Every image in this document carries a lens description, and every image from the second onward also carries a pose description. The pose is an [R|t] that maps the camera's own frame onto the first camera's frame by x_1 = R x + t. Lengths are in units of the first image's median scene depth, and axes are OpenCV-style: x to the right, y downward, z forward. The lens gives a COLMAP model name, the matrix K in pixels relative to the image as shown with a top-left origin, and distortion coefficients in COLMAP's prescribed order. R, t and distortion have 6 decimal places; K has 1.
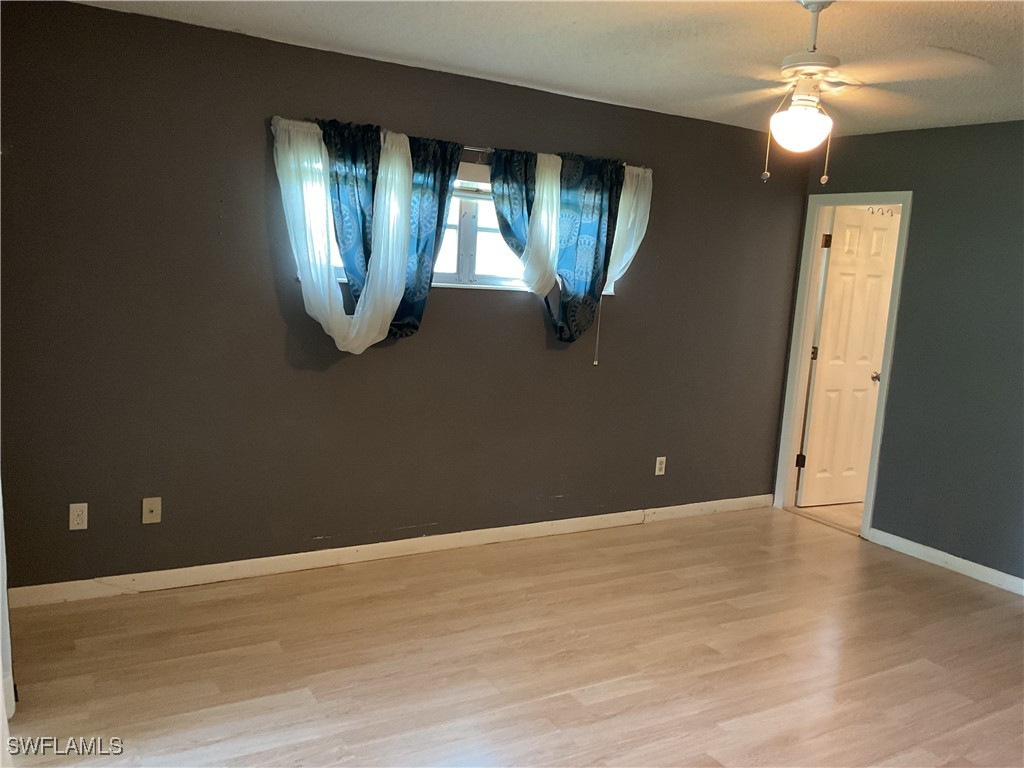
lens RADIAL K [[856.9, 0, 512.0], [0, 856.9, 384.0], [0, 0, 1]] dist [0.111130, -0.206242]
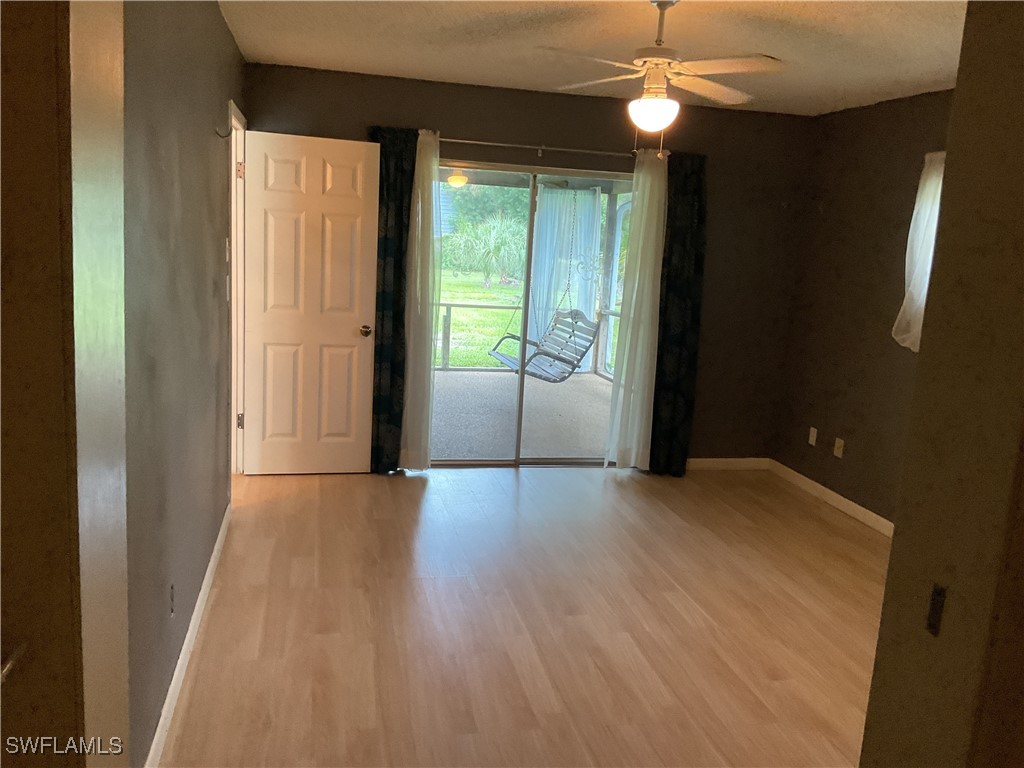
lens RADIAL K [[856.9, 0, 512.0], [0, 856.9, 384.0], [0, 0, 1]] dist [0.111130, -0.206242]
pose [[-0.329694, 0.078170, -0.940846, 1.321927], [-0.208250, 0.965997, 0.153235, -0.076623], [0.920833, 0.246452, -0.302205, 1.093312]]
